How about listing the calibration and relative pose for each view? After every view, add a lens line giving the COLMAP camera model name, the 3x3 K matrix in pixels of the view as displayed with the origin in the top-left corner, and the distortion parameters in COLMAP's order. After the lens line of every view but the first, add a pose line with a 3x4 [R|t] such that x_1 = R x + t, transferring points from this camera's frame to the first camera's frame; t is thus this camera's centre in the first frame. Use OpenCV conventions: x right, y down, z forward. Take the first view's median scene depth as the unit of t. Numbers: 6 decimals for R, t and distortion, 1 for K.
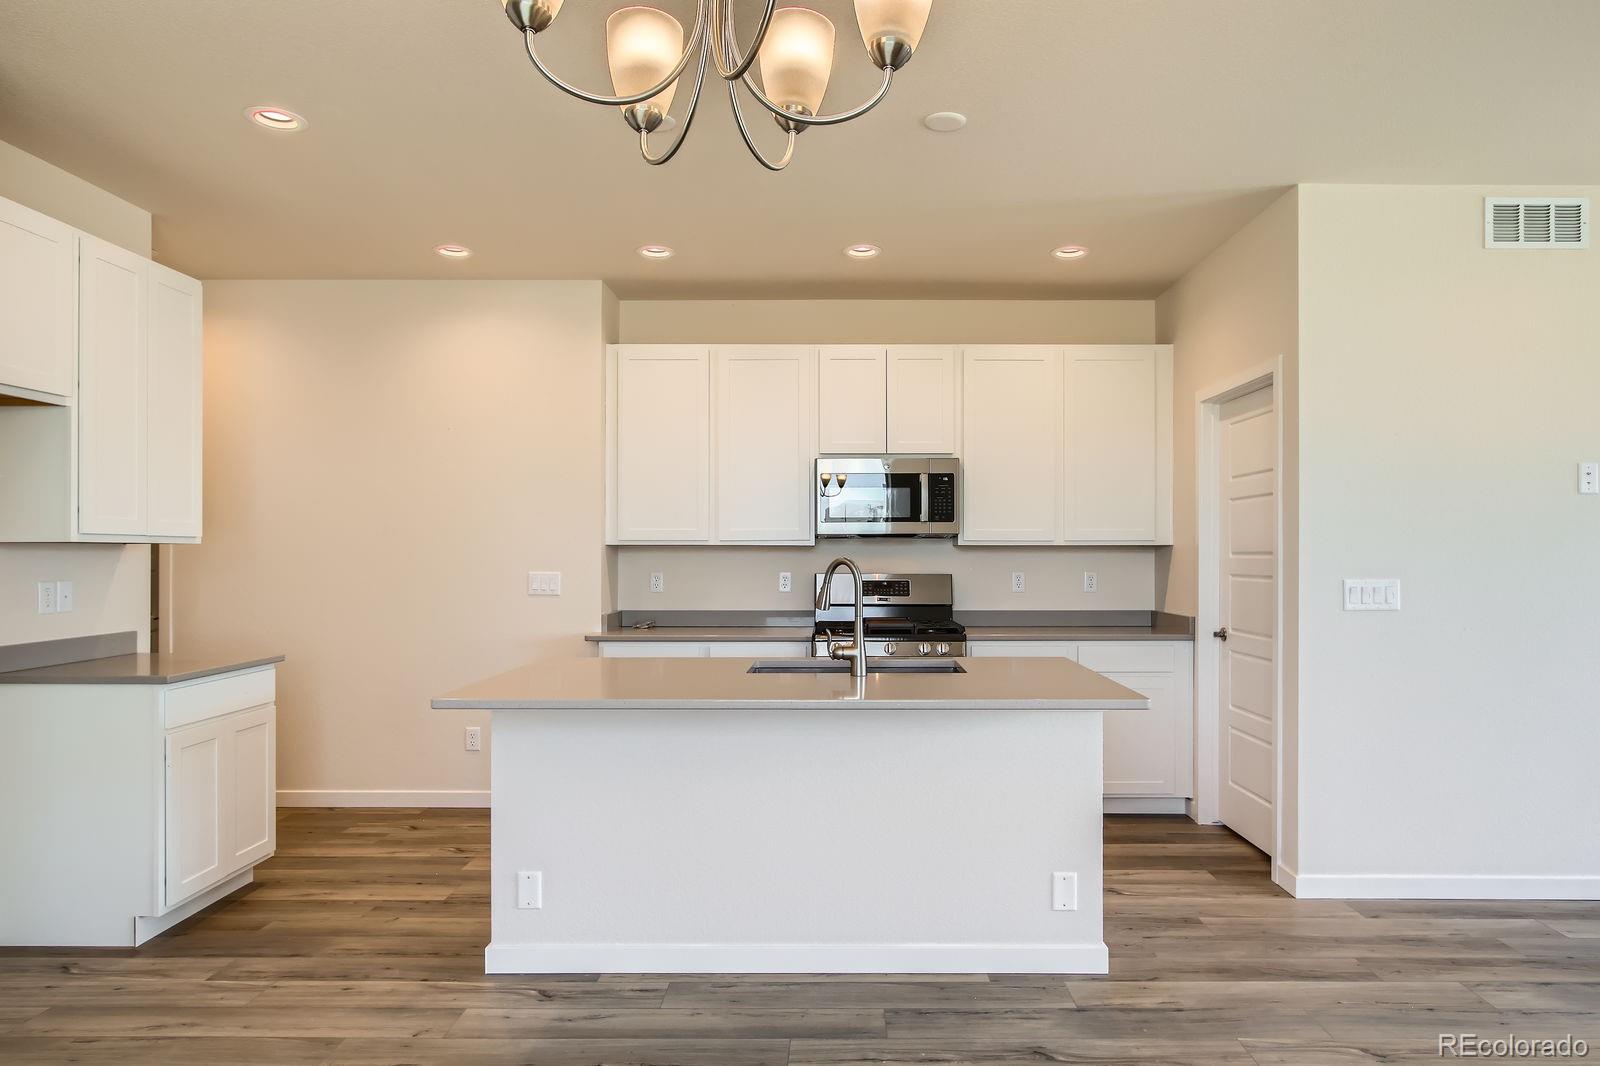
lens RADIAL K [[1007.2, 0, 821.4], [0, 1007.2, 554.1], [0, 0, 1]] dist [-0.010363, -0.001739]
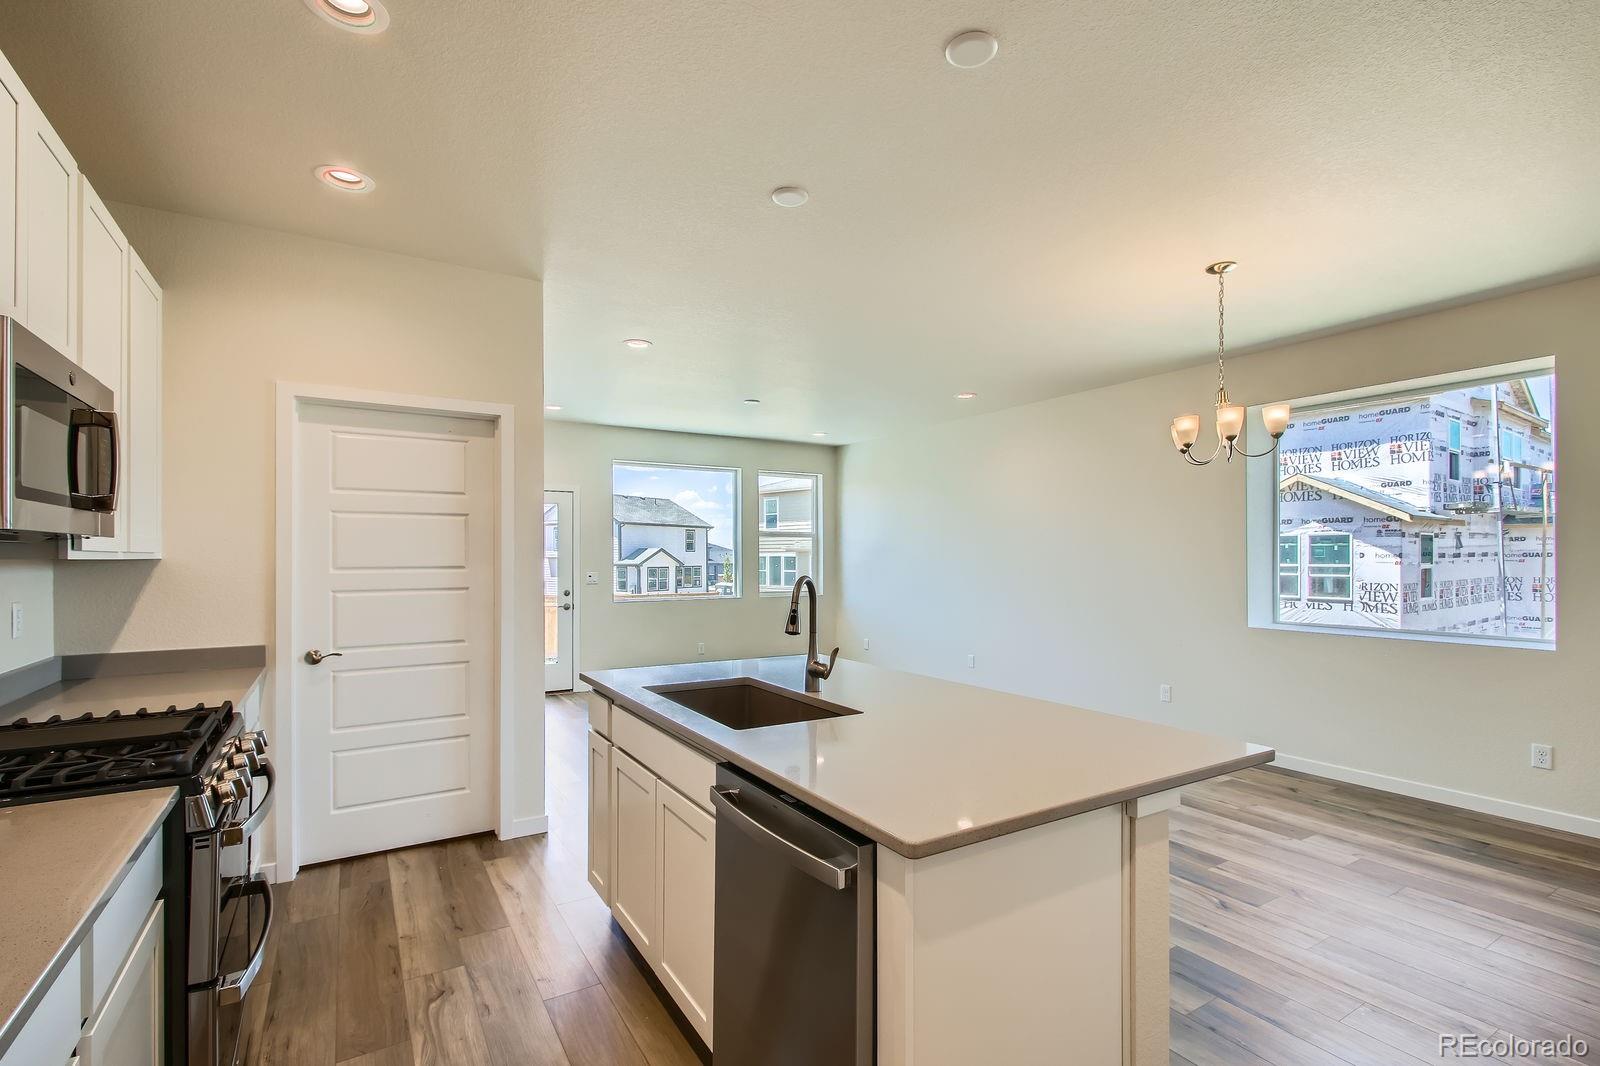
lens RADIAL K [[726.8, 0, 811.8], [0, 726.8, 551.0], [0, 0, 1]] dist [0.003238, -0.000876]
pose [[-0.547627, 0.007447, 0.836689, -0.520981], [0.002195, 0.999970, -0.007463, -0.013841], [-0.836720, -0.002251, -0.547627, 1.263265]]
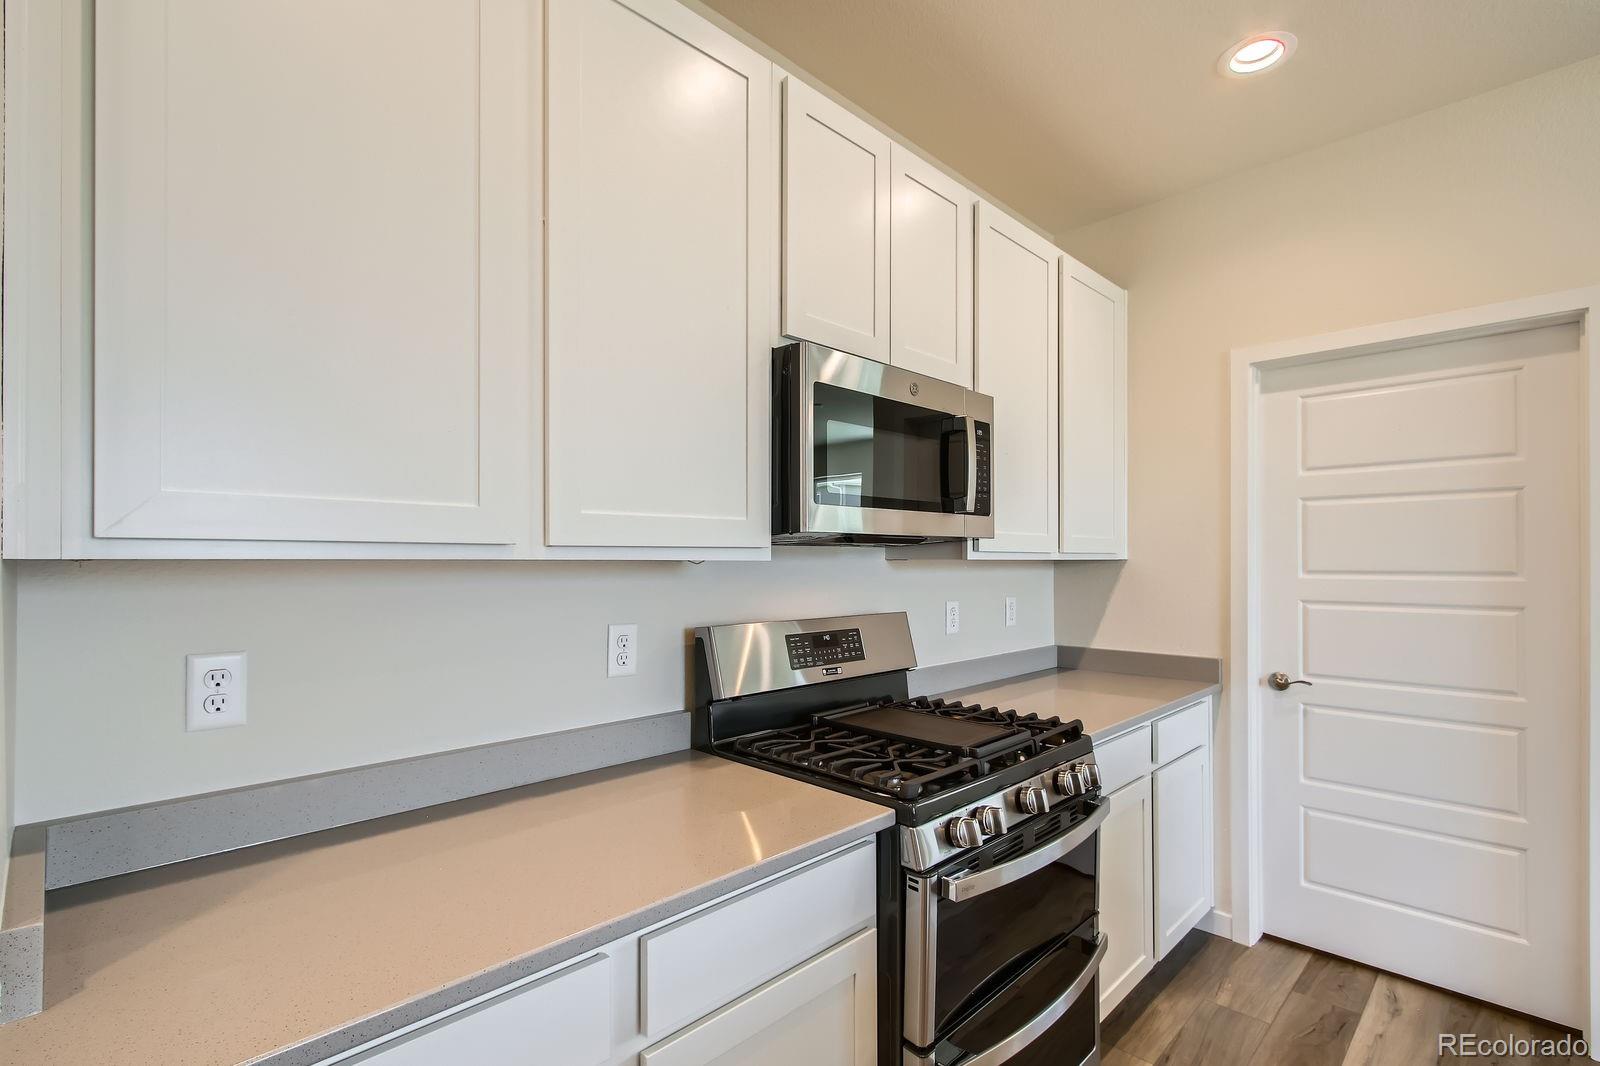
lens RADIAL K [[738.1, 0, 811.9], [0, 738.1, 558.3], [0, 0, 1]] dist [0.002143, 0.000122]
pose [[0.693517, 0.001550, 0.720438, -0.296676], [0.002082, 0.999989, -0.004156, -0.011838], [-0.720437, 0.004383, 0.693506, 1.116587]]
